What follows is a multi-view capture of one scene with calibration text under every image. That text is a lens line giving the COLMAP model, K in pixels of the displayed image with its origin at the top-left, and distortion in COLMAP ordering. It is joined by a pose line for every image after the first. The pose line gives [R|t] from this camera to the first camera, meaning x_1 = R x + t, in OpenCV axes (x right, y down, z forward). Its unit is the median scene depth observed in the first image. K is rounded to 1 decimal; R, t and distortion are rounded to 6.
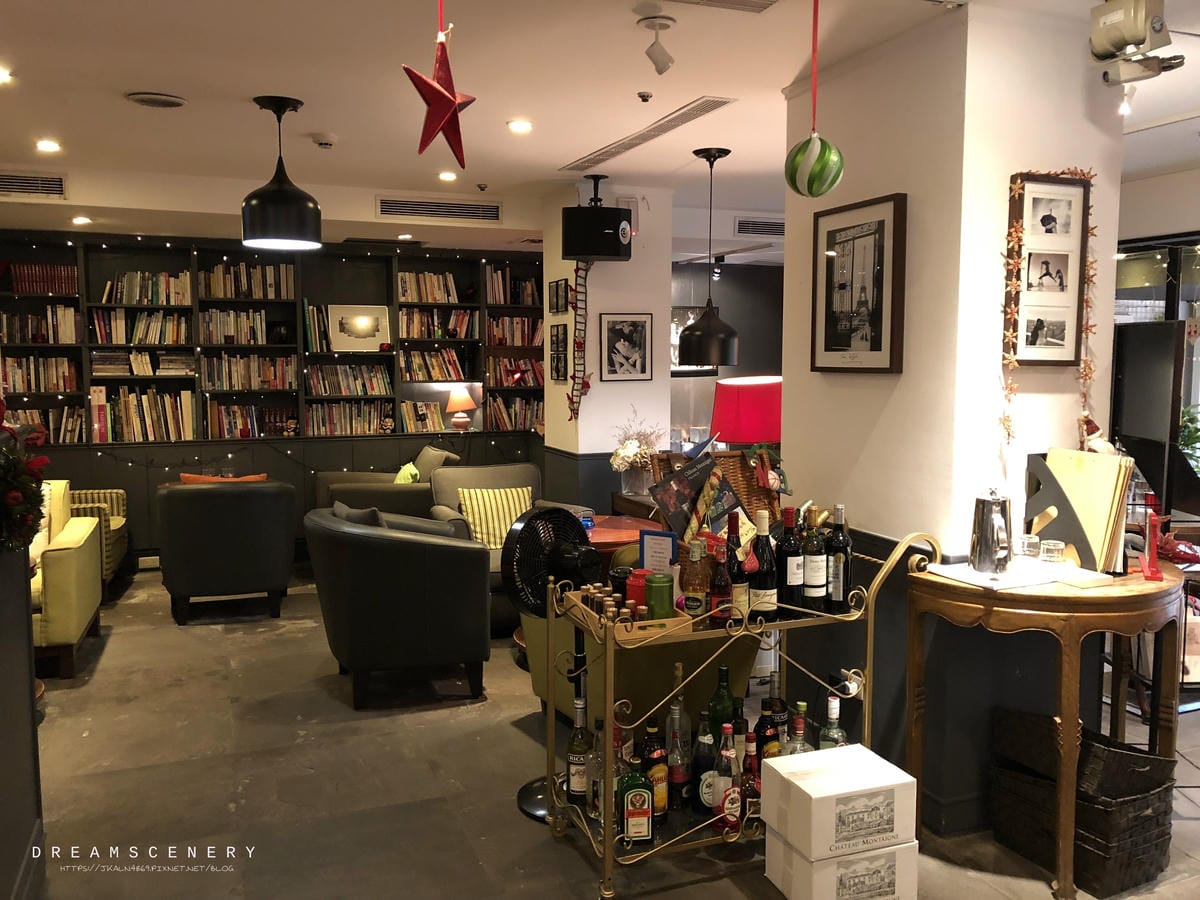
lens RADIAL K [[985.4, 0, 600.0], [0, 985.4, 450.0], [0, 0, 1]] dist [0.011651, 0.008091]
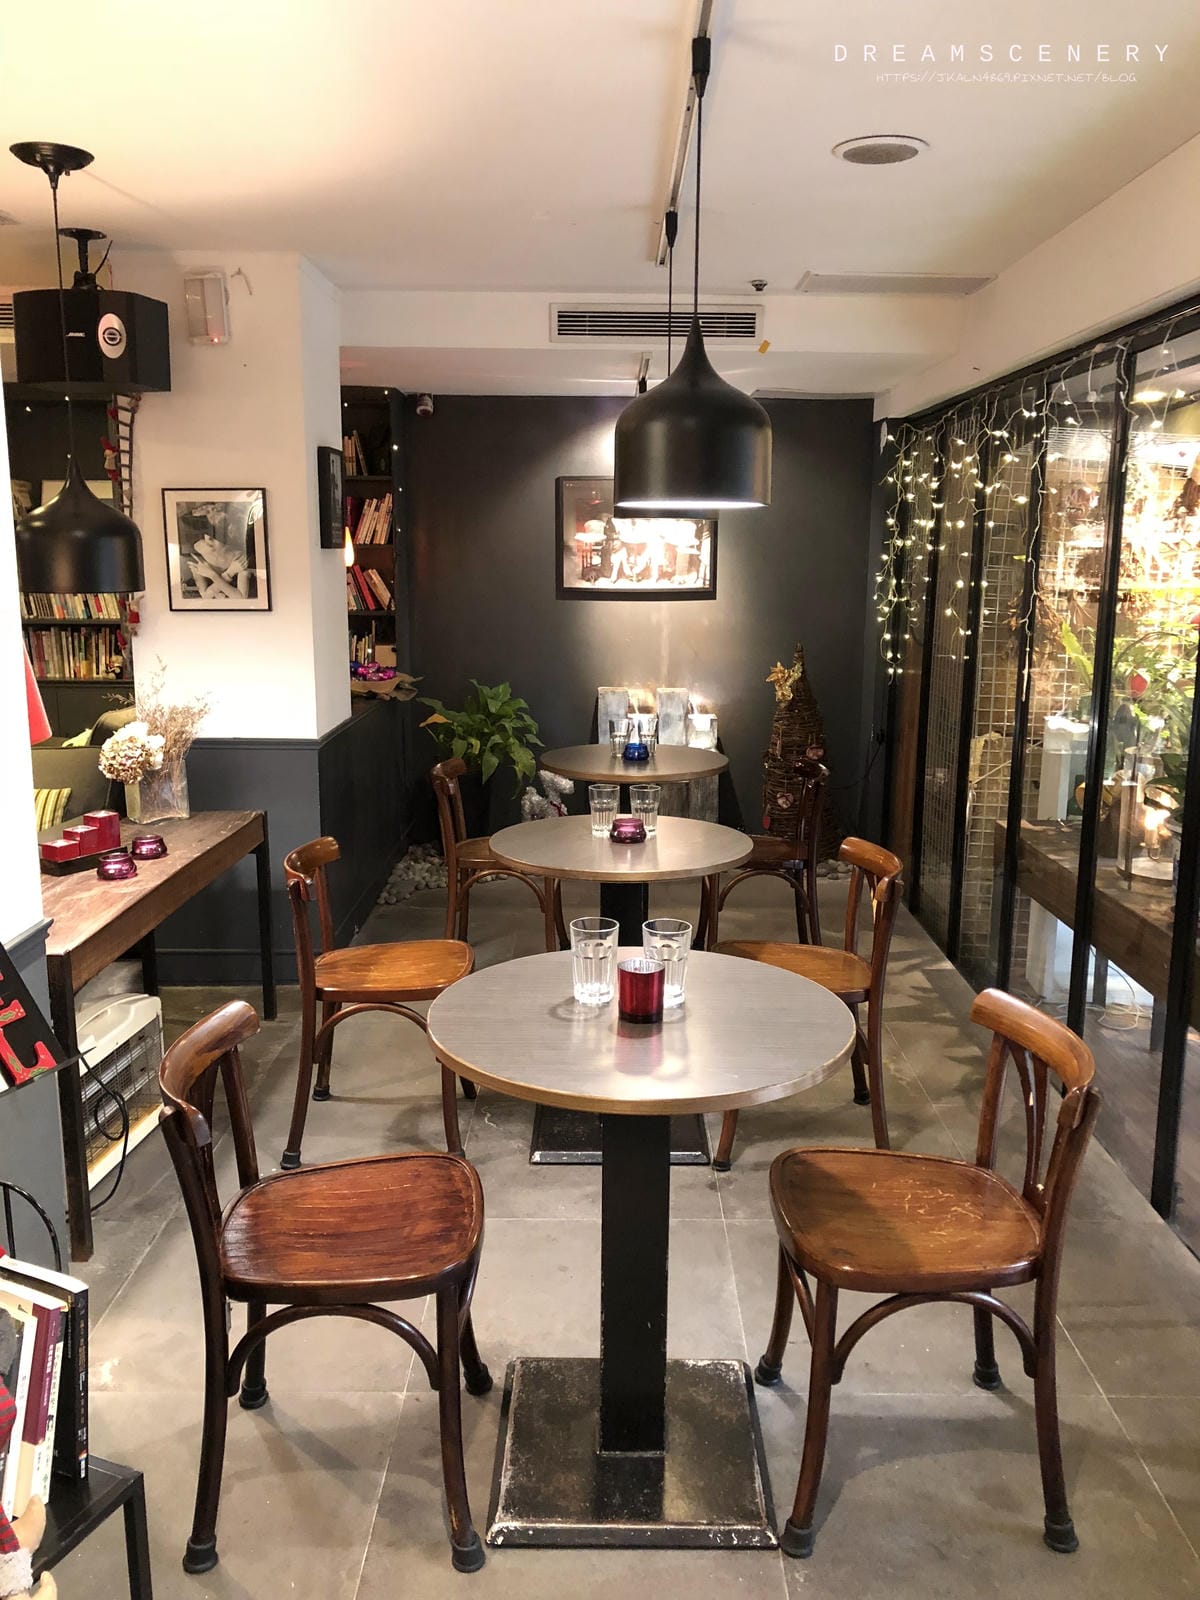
lens RADIAL K [[1419.7, 0, 600.0], [0, 1419.7, 800.0], [0, 0, 1]] dist [0.046308, 0.006337]
pose [[0.938091, 0.067815, -0.339687, 0.172035], [-0.040612, 0.995418, 0.086571, -0.014105], [0.344001, -0.067416, 0.936546, 0.102647]]
